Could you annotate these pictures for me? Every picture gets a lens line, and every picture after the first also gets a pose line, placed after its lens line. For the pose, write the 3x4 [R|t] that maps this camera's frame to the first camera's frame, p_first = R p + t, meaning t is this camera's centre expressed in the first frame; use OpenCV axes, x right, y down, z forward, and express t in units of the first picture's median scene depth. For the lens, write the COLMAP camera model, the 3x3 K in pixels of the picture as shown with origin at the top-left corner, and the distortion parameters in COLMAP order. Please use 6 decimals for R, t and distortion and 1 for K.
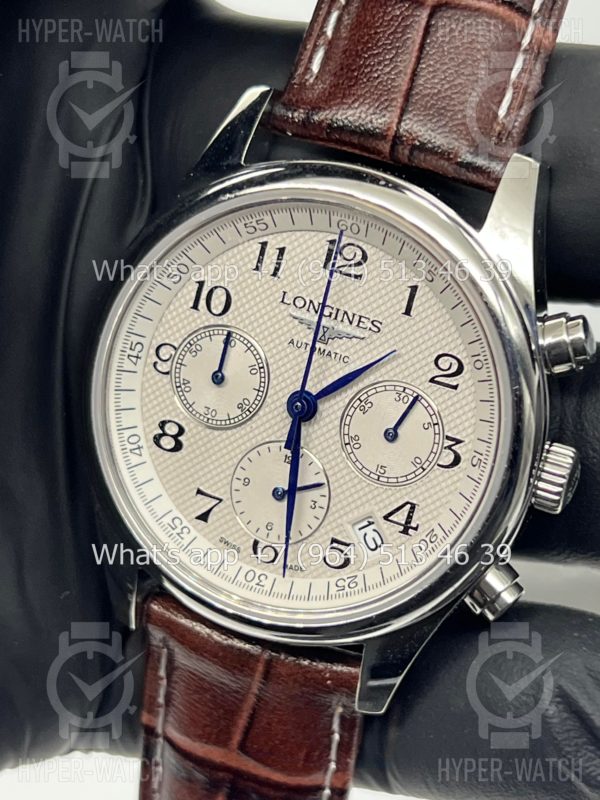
lens RADIAL K [[1802.3, 0, 301.4], [0, 1802.3, 401.3], [0, 0, 1]] dist [0.213971, 0.000000]
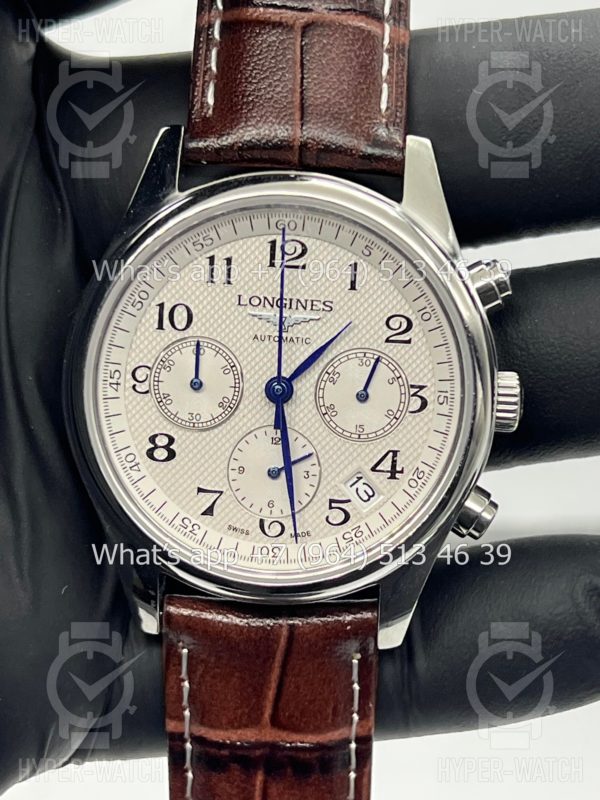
lens RADIAL K [[1802.3, 0, 305.5], [0, 1802.3, 423.7], [0, 0, 1]] dist [0.213971, 0.000000]
pose [[0.948547, -0.218956, 0.228730, -0.244346], [0.234219, 0.971297, -0.041517, 0.073167], [-0.213075, 0.092954, 0.972604, -0.093921]]
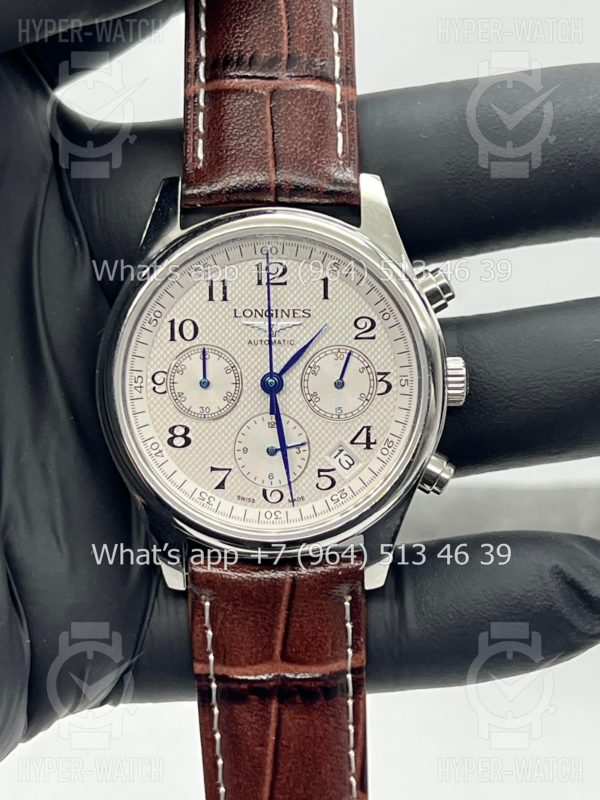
lens RADIAL K [[1802.3, 0, 297.2], [0, 1802.3, 406.0], [0, 0, 1]] dist [0.213971, 0.000000]
pose [[0.928729, -0.270862, 0.253171, -0.336396], [0.297571, 0.951890, -0.073198, 0.126283], [-0.221164, 0.143317, 0.964648, -0.341332]]
